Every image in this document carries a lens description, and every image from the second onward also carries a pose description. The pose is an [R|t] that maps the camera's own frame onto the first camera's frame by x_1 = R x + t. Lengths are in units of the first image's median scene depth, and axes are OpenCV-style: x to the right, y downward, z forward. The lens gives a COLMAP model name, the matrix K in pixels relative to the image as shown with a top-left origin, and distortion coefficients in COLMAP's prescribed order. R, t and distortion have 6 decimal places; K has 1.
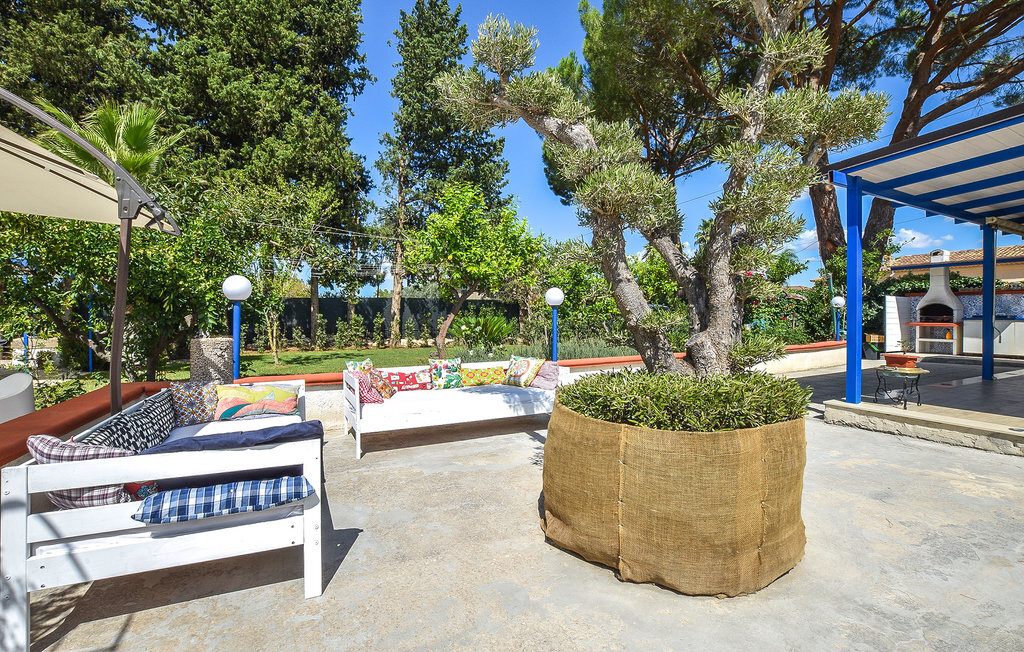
lens RADIAL K [[458.0, 0, 516.3], [0, 458.0, 323.0], [0, 0, 1]] dist [-0.029806, 0.002396]
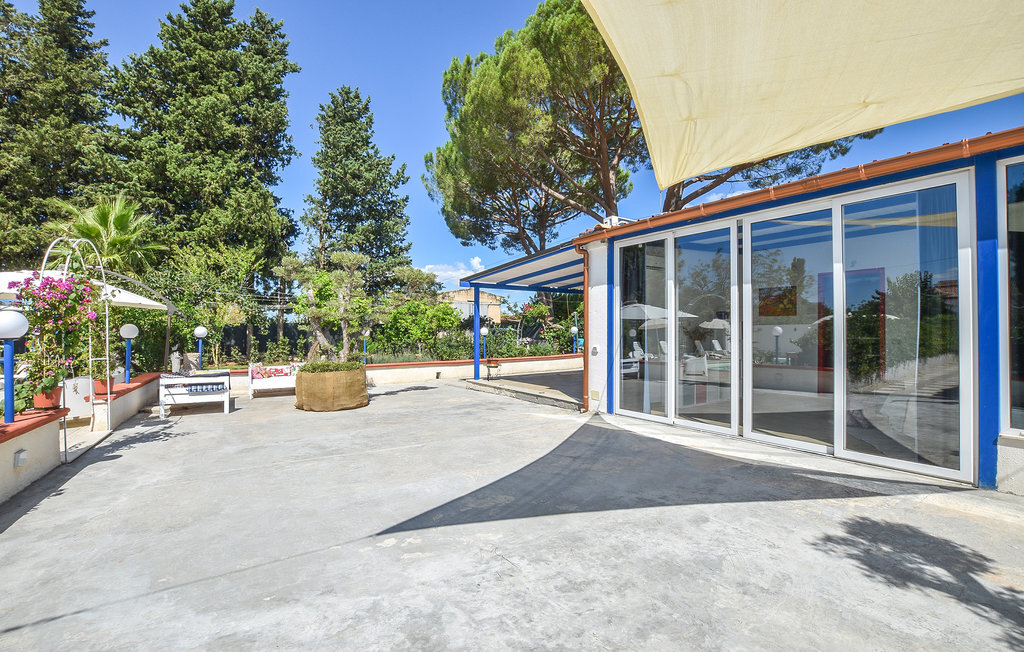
lens RADIAL K [[458.0, 0, 516.6], [0, 458.0, 327.9], [0, 0, 1]] dist [-0.029806, 0.002396]
pose [[0.995193, -0.002452, 0.097900, 0.223385], [0.004968, 0.999663, -0.025464, -0.009052], [-0.097805, 0.025828, 0.994870, -0.424636]]
